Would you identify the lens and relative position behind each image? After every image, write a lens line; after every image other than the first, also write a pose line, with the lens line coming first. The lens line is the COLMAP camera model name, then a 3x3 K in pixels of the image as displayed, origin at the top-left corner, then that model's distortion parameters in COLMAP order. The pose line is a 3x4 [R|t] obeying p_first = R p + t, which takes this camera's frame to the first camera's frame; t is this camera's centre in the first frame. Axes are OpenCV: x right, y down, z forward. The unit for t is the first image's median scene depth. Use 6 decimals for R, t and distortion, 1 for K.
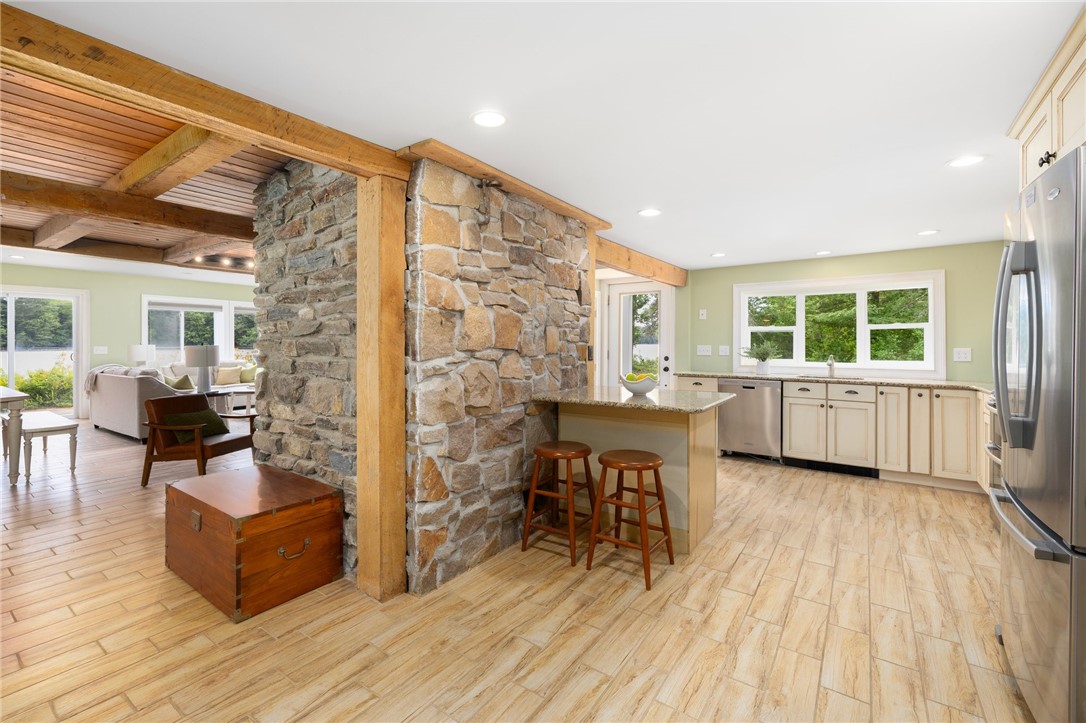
lens RADIAL K [[463.5, 0, 530.7], [0, 463.5, 347.5], [0, 0, 1]] dist [-0.002419, 0.001144]
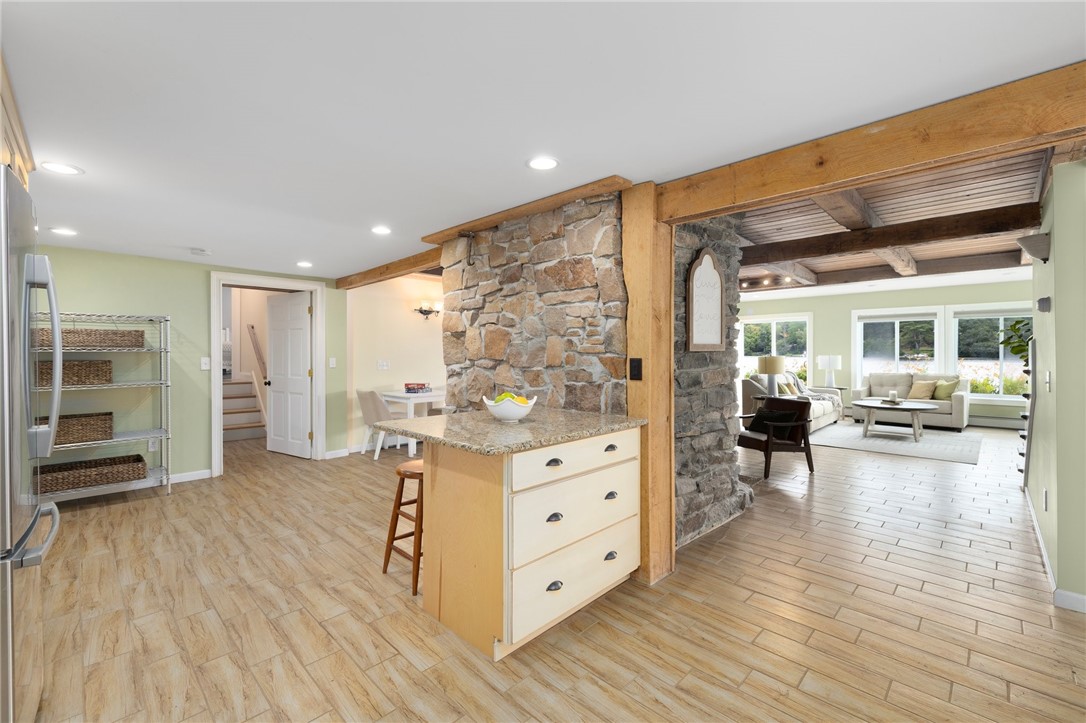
lens RADIAL K [[463.5, 0, 545.9], [0, 463.5, 359.5], [0, 0, 1]] dist [-0.002419, 0.001144]
pose [[-0.146094, 0.011648, -0.989202, 1.097340], [-0.009511, 0.999868, 0.013178, -0.013402], [0.989225, 0.011334, -0.145964, 1.299393]]
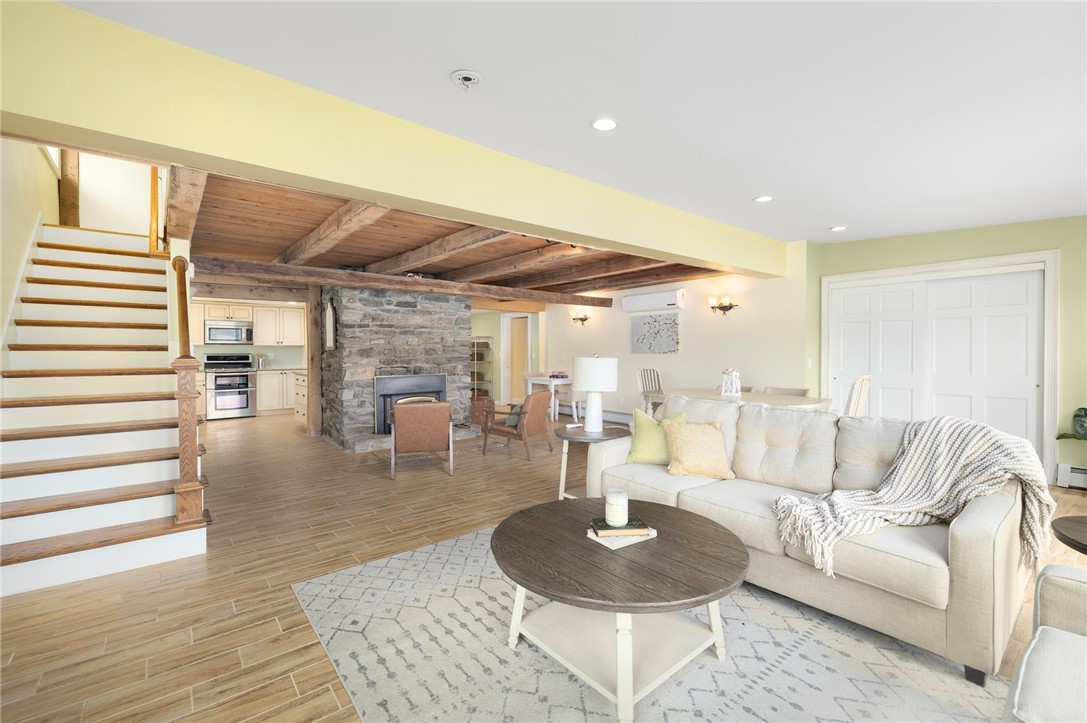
lens RADIAL K [[463.9, 0, 535.7], [0, 463.9, 354.9], [0, 0, 1]] dist [-0.002419, 0.001144]
pose [[-0.964959, -0.003781, 0.262374, -1.685115], [0.001510, 0.999800, 0.019961, -0.042904], [-0.262397, 0.019658, -0.964760, 3.461575]]
